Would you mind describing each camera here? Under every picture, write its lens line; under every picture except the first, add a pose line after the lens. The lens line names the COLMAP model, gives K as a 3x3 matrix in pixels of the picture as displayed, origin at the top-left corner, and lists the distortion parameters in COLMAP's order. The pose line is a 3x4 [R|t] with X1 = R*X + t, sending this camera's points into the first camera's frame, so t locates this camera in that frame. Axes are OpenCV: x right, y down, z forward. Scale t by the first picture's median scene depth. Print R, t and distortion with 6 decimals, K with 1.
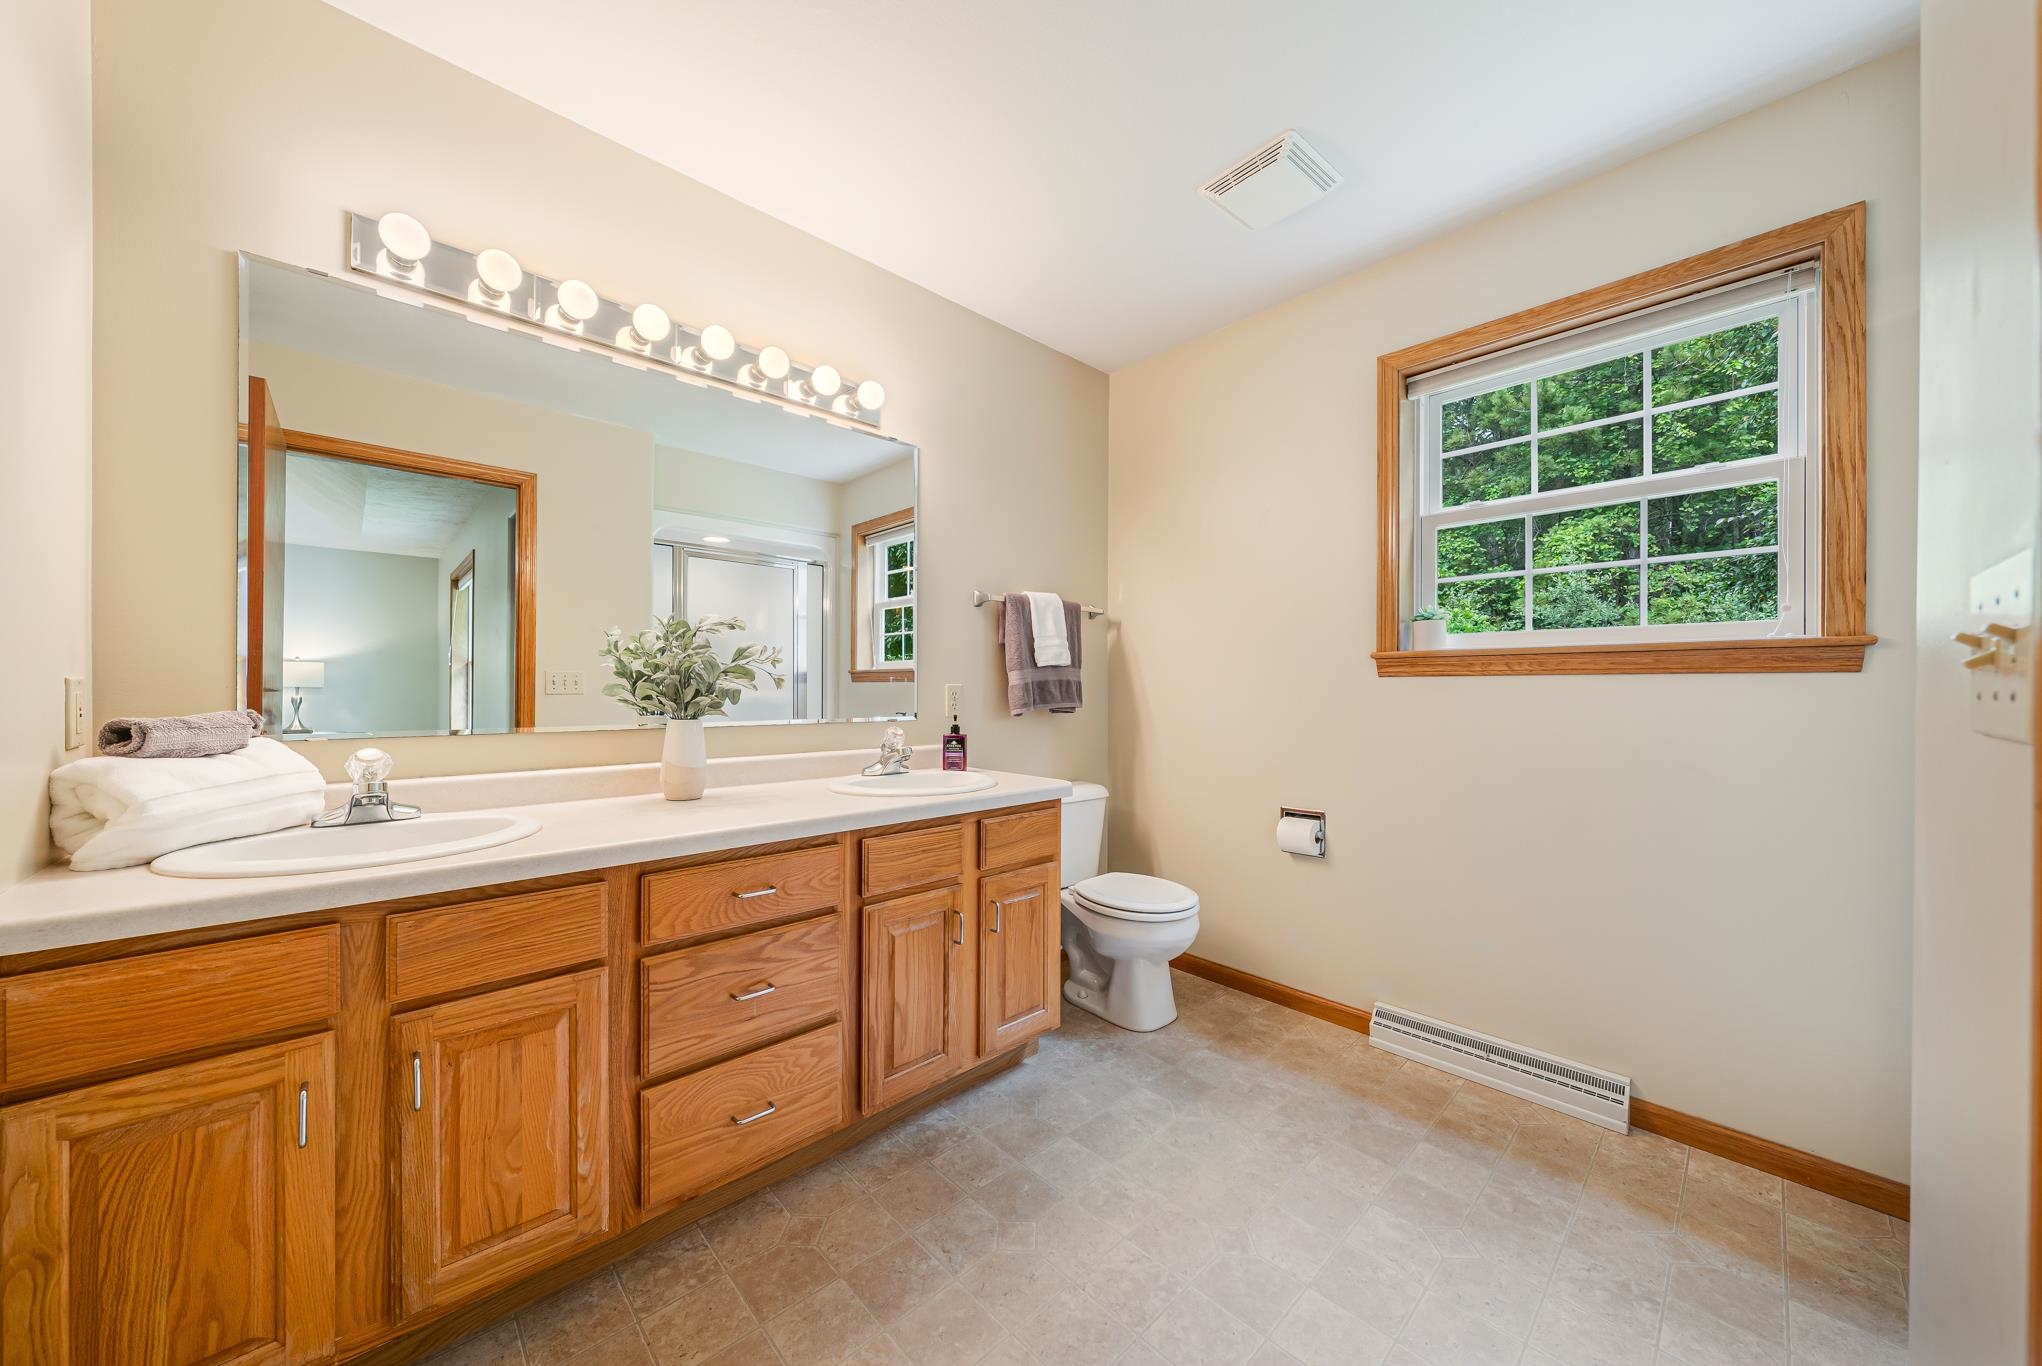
lens RADIAL K [[677.9, 0, 987.3], [0, 677.9, 688.3], [0, 0, 1]] dist [-0.001347, -0.000103]
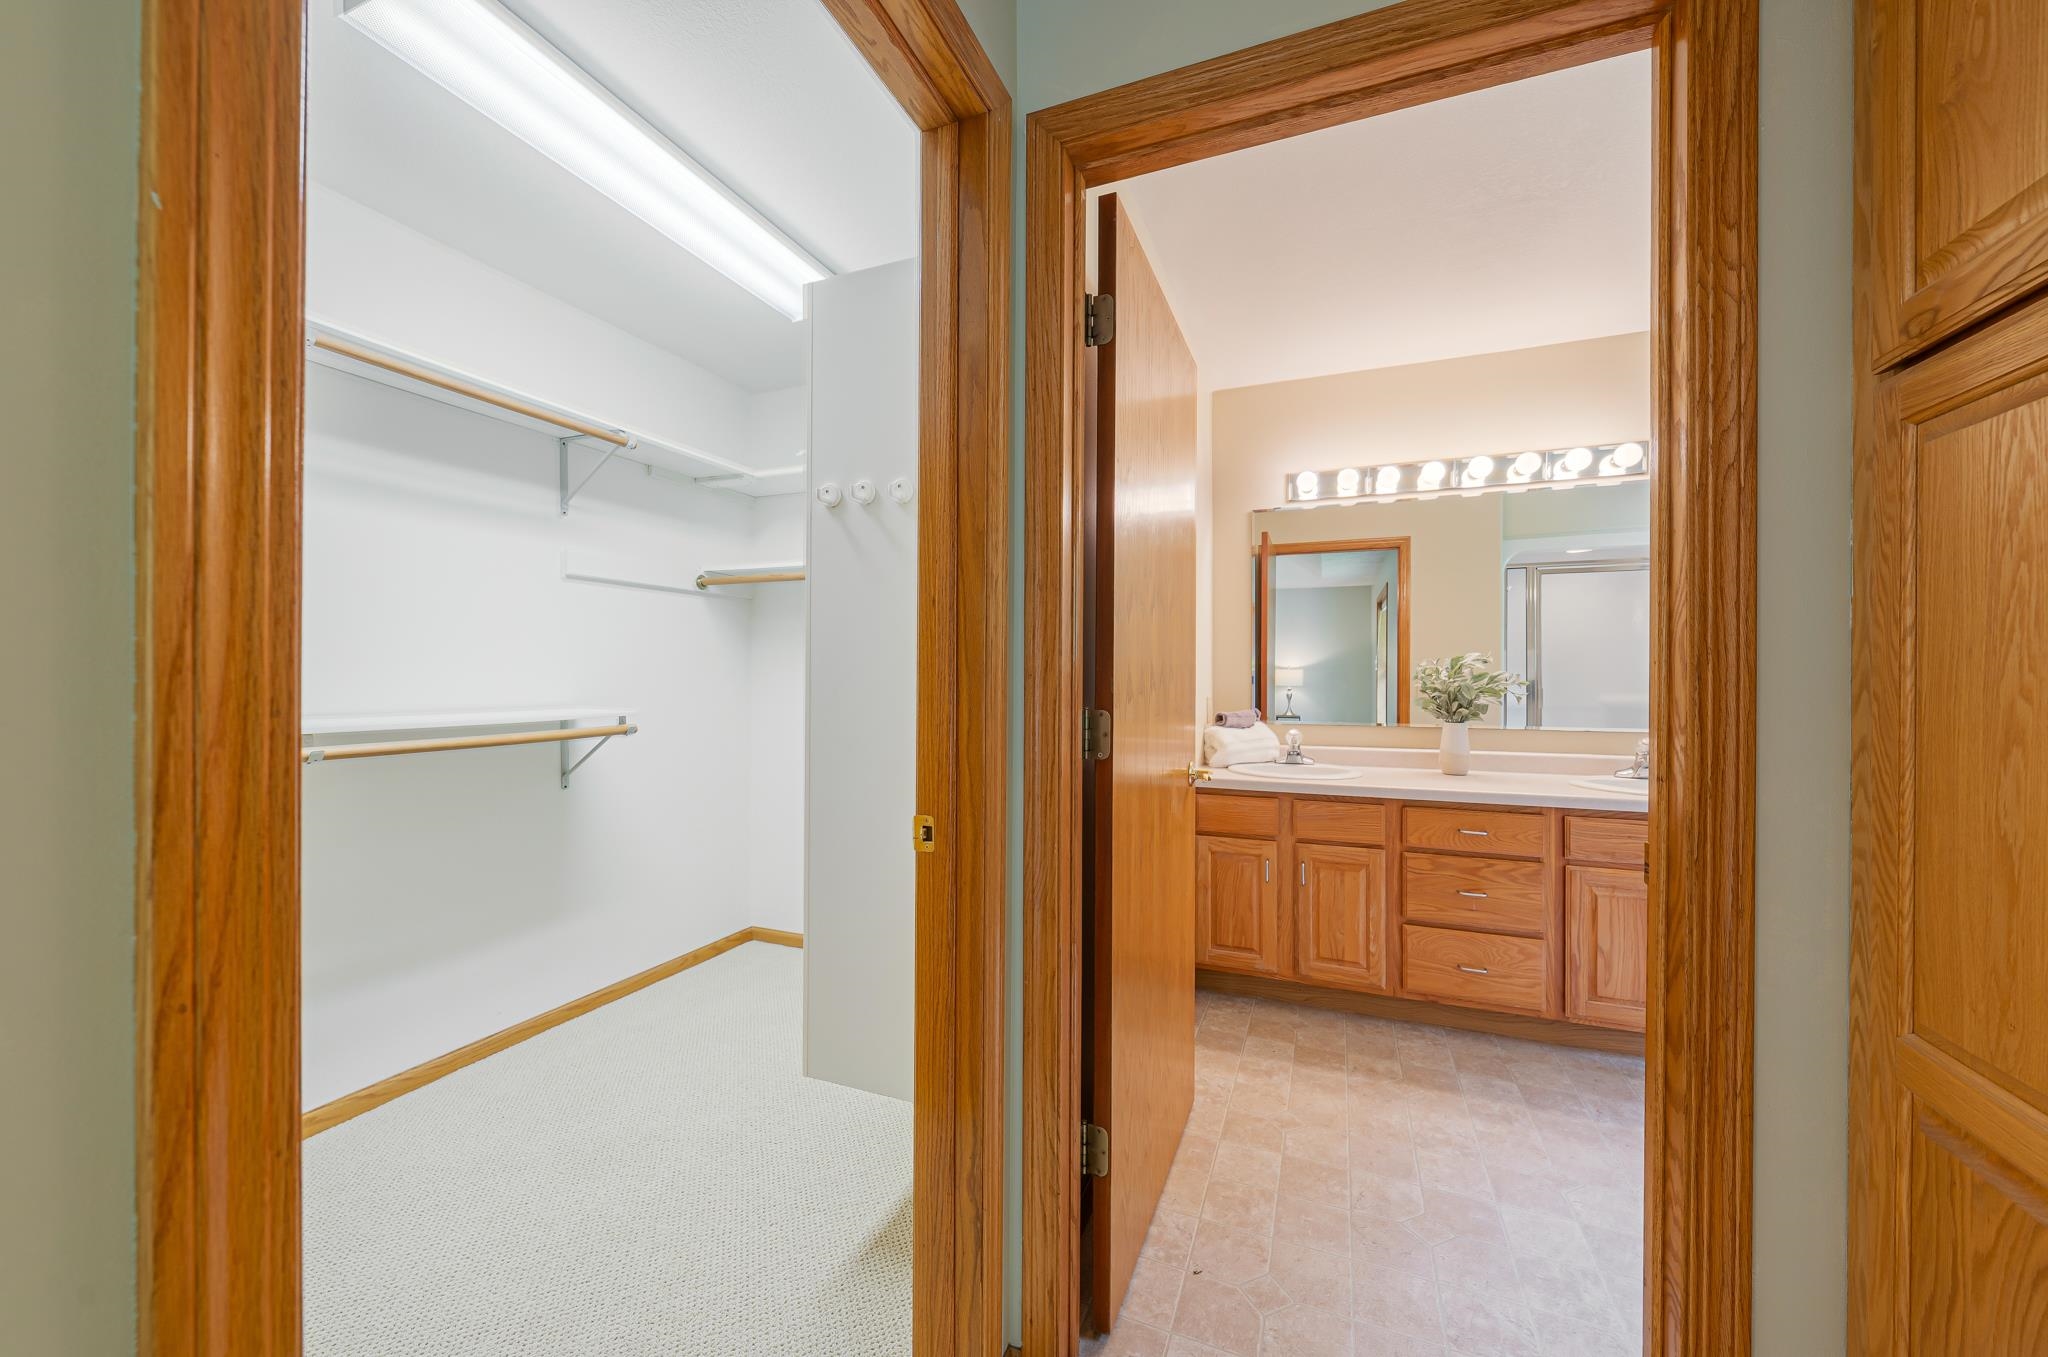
lens RADIAL K [[768.1, 0, 1027.5], [0, 768.1, 690.6], [0, 0, 1]] dist [-0.002420, -0.000289]
pose [[0.421794, 0.011030, -0.906625, 0.921475], [0.002550, 0.999908, 0.013351, -0.067590], [0.906688, -0.007943, 0.421727, -0.780258]]
